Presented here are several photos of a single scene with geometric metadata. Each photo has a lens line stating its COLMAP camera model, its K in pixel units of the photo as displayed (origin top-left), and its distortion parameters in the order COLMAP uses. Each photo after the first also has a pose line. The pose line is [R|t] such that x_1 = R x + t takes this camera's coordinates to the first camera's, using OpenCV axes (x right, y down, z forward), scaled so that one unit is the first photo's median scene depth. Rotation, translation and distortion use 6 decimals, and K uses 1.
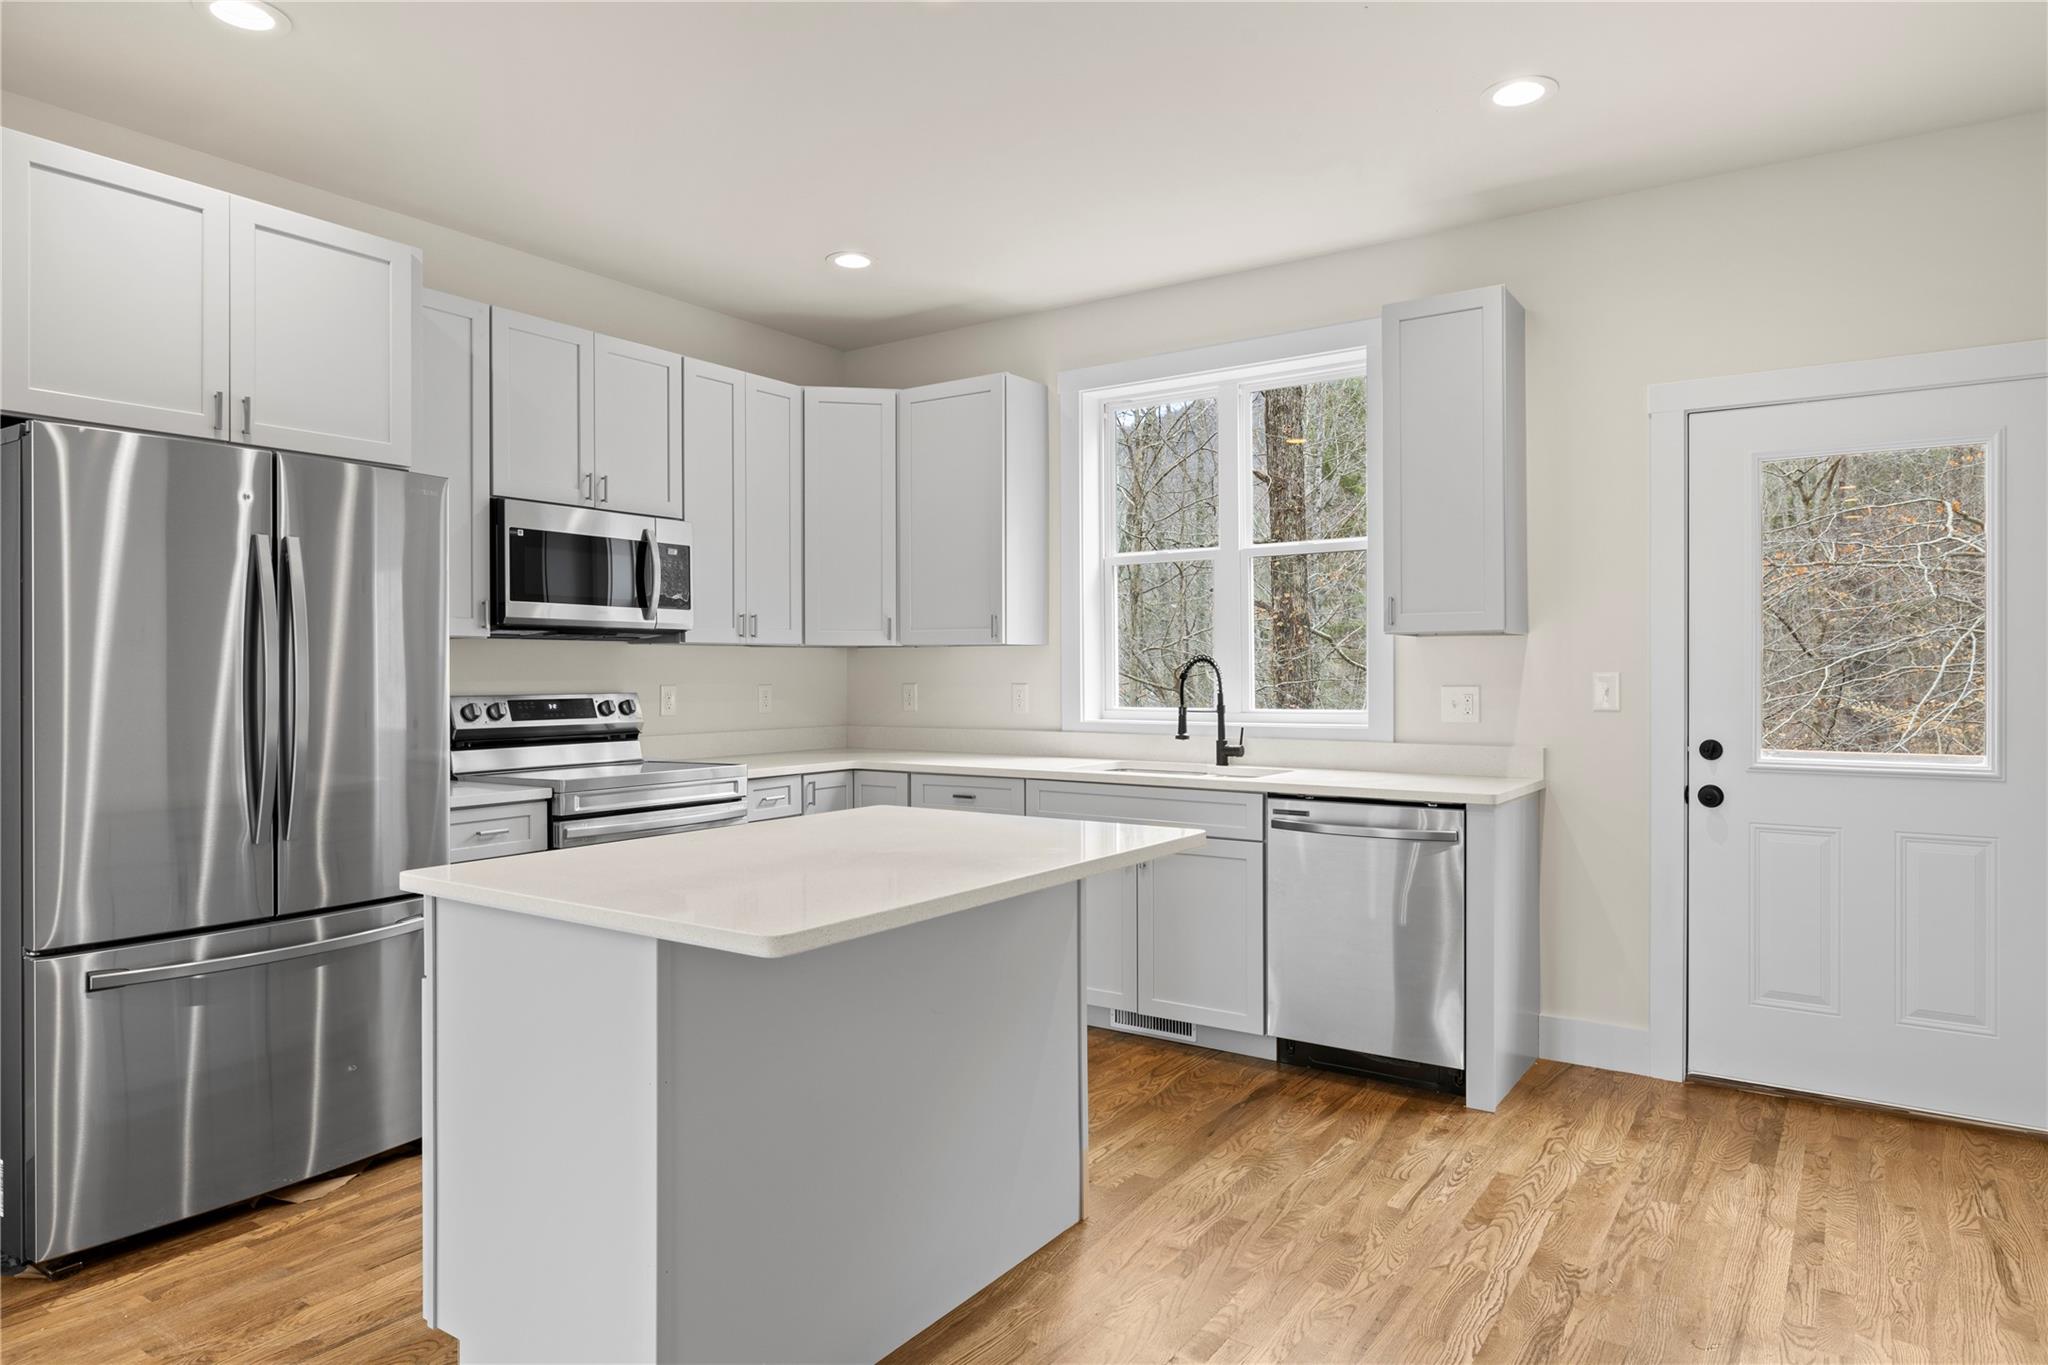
lens RADIAL K [[1232.2, 0, 1026.1], [0, 1232.2, 668.6], [0, 0, 1]] dist [0.003253, -0.004931]
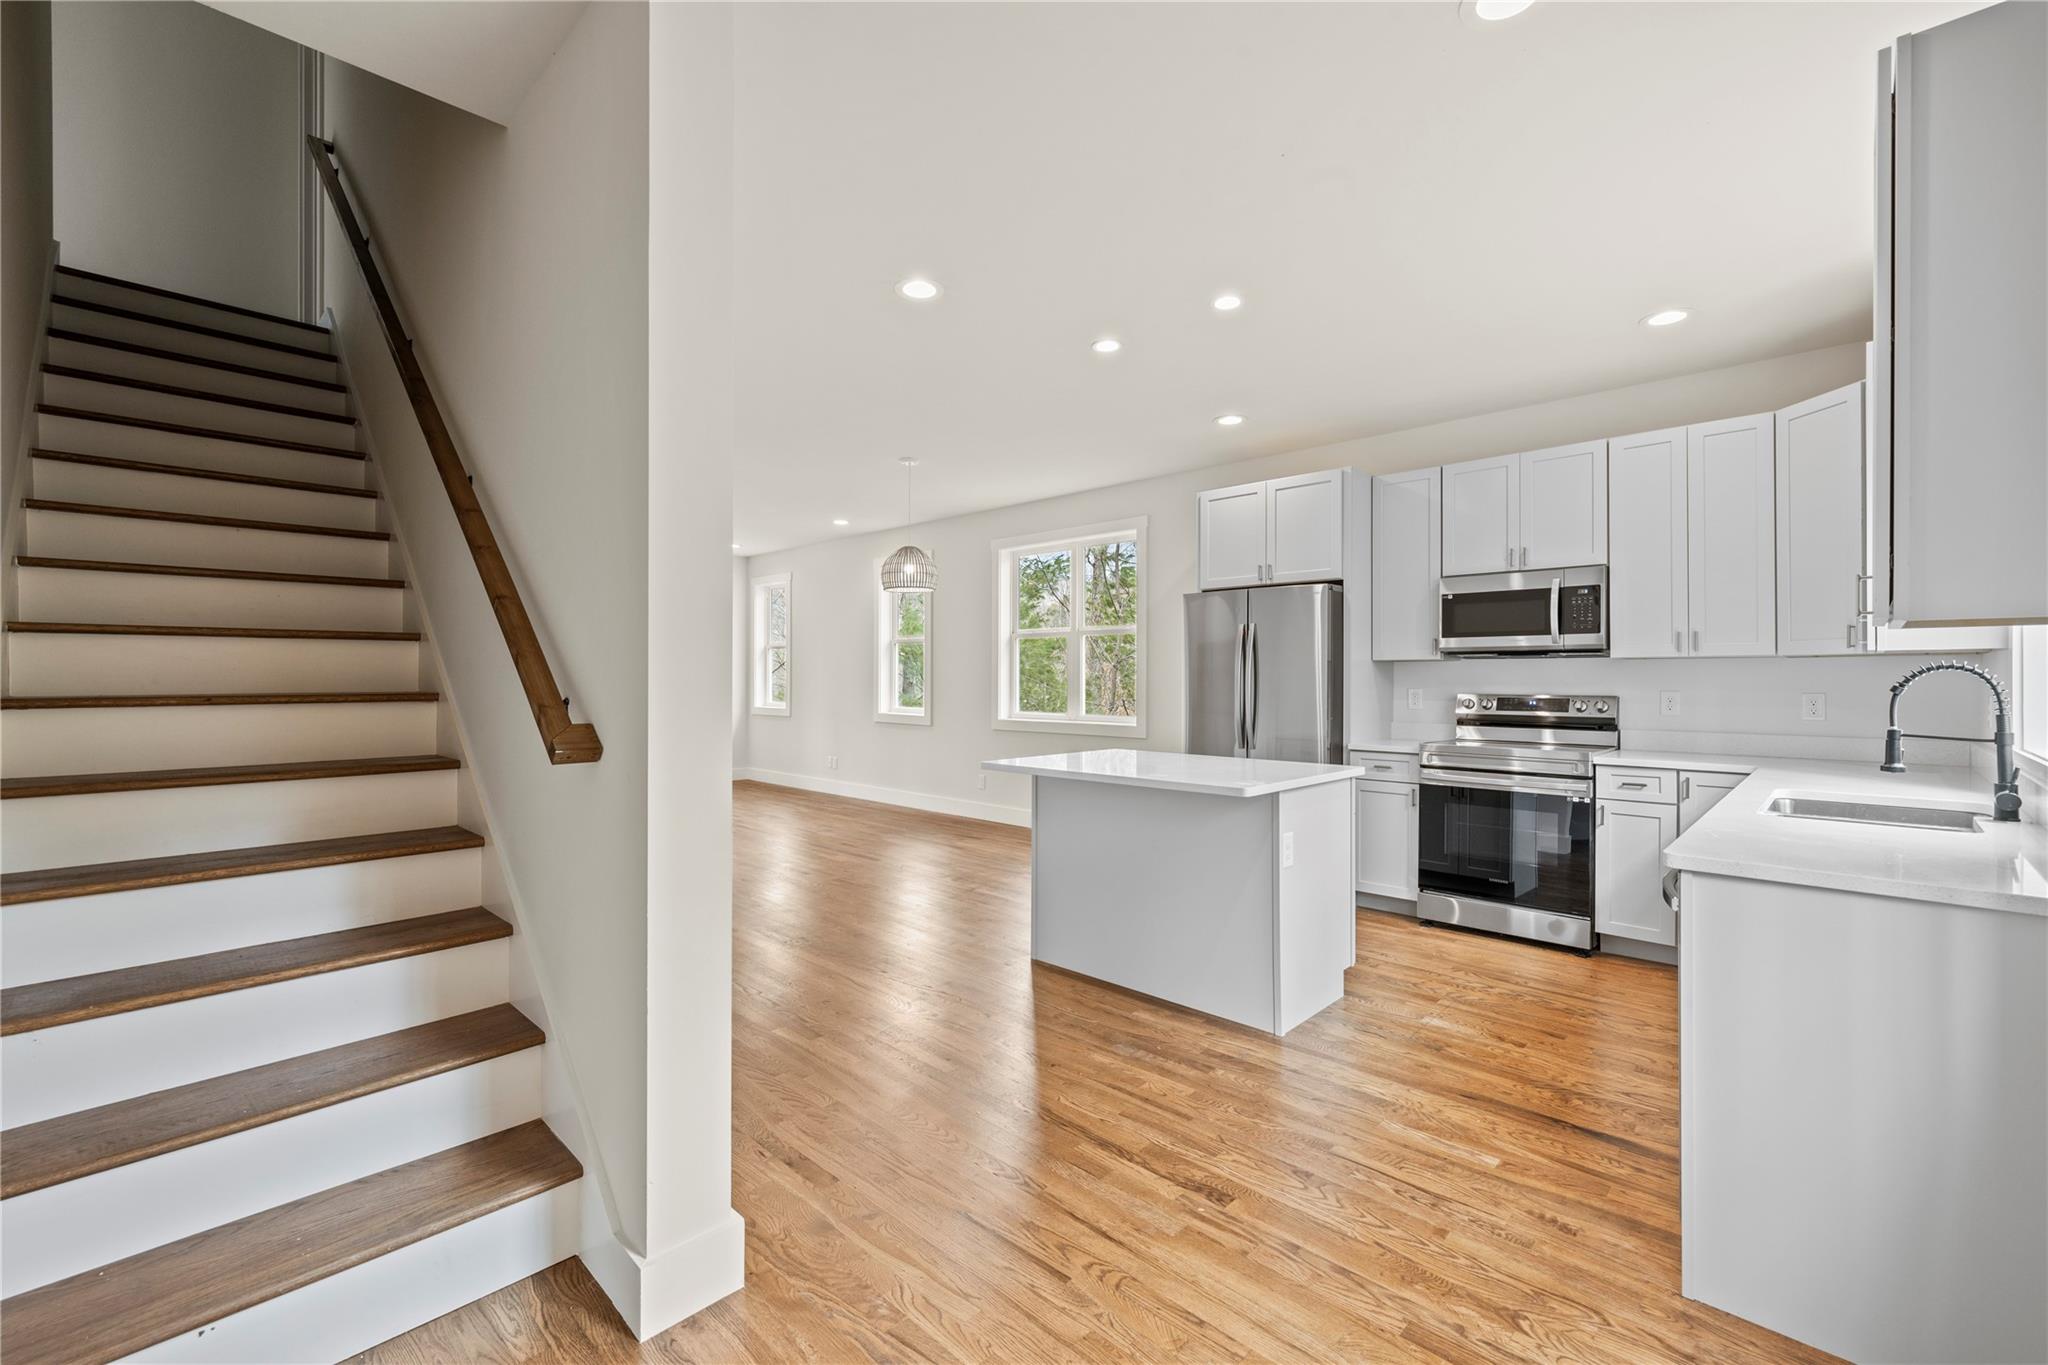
lens RADIAL K [[858.7, 0, 1025.8], [0, 858.7, 678.5], [0, 0, 1]] dist [0.002085, 0.000124]
pose [[-0.165976, 0.002098, -0.986128, 0.730991], [0.000444, 0.999998, 0.002053, -0.001578], [0.986130, -0.000098, -0.165977, 0.547840]]
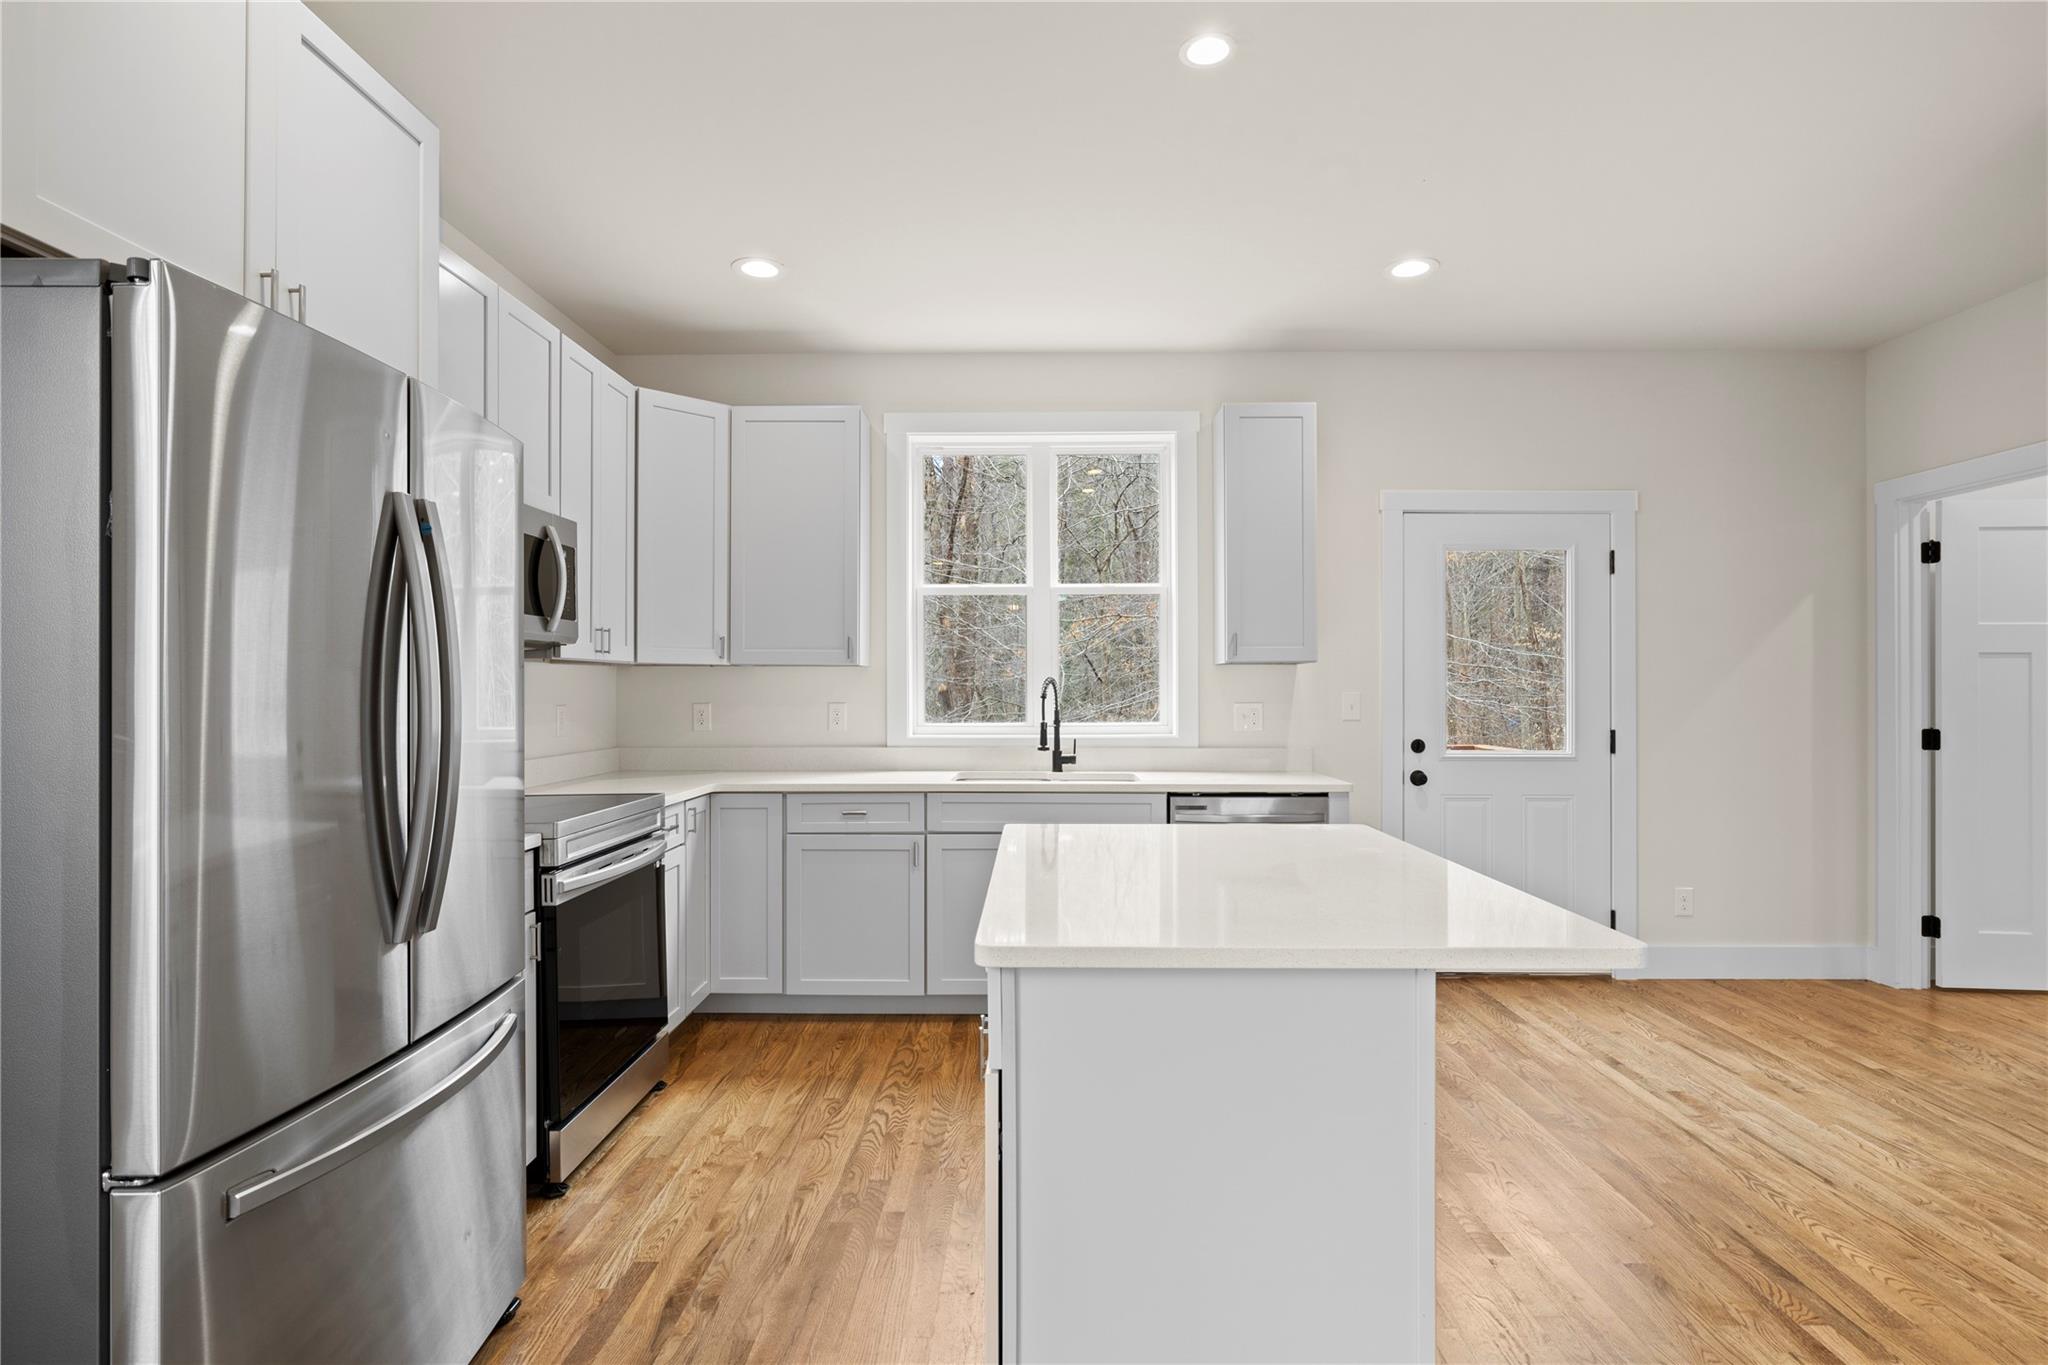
lens RADIAL K [[1023.4, 0, 1022.1], [0, 1023.4, 689.7], [0, 0, 1]] dist [-0.004463, 0.000152]
pose [[0.830655, 0.002056, 0.556784, -0.414099], [-0.003345, 0.999994, 0.001298, -0.000715], [-0.556778, -0.002941, 0.830656, 0.214874]]
